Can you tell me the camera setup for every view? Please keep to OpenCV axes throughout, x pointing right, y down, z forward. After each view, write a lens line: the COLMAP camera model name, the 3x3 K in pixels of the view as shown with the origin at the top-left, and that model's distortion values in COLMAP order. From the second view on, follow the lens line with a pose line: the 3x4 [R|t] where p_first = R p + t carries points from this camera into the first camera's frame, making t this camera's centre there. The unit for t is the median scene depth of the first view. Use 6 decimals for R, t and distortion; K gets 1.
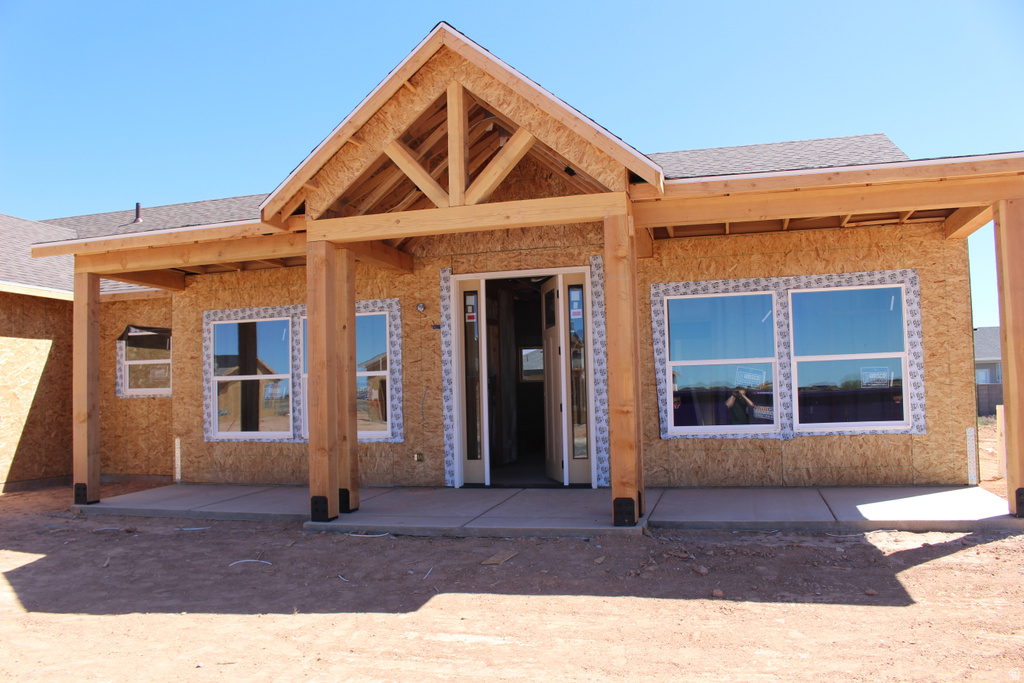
lens RADIAL K [[842.6, 0, 512.6], [0, 842.6, 338.2], [0, 0, 1]] dist [-0.150246, 0.112729]
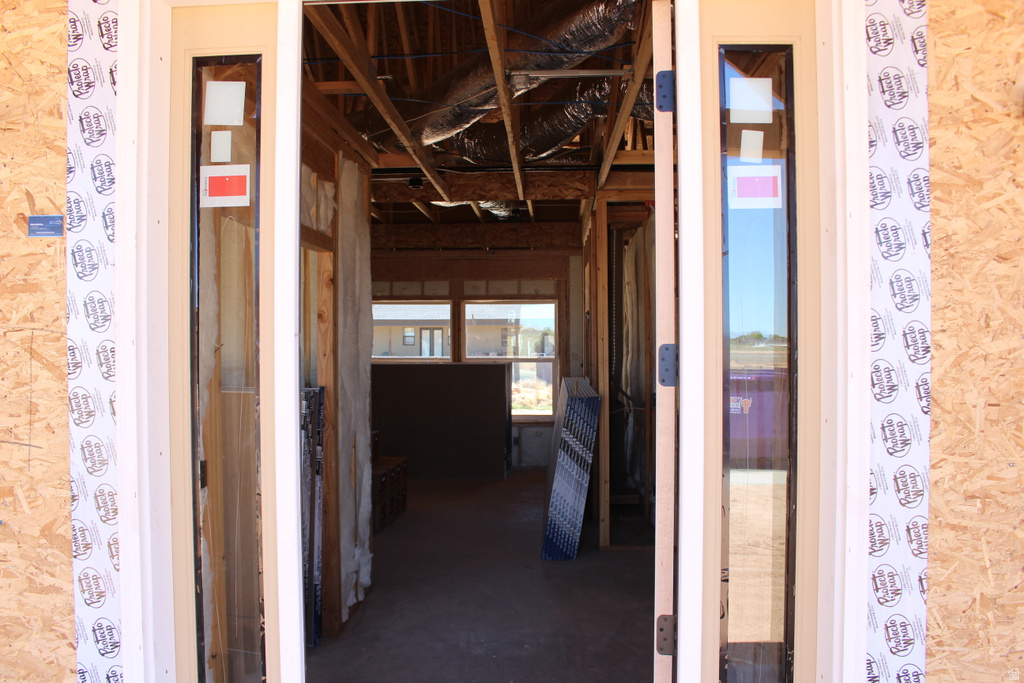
lens RADIAL K [[842.6, 0, 508.3], [0, 842.6, 348.8], [0, 0, 1]] dist [-0.150246, 0.112729]
pose [[0.976851, 0.020393, 0.212947, -0.025495], [-0.036285, 0.996817, 0.070990, -0.002150], [-0.210821, -0.077074, 0.974481, 0.833448]]
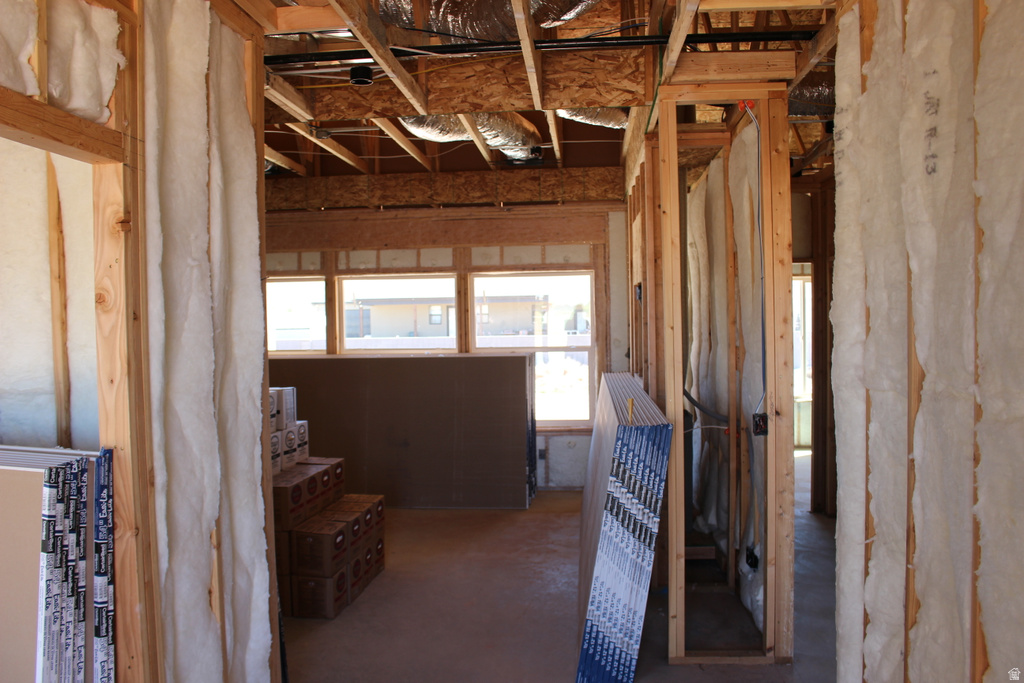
lens RADIAL K [[842.6, 0, 513.2], [0, 842.6, 342.8], [0, 0, 1]] dist [-0.150246, 0.112729]
pose [[0.983525, 0.002628, 0.180751, -0.012663], [-0.019739, 0.995477, 0.092932, -0.000567], [-0.179689, -0.094969, 0.979129, 0.882536]]
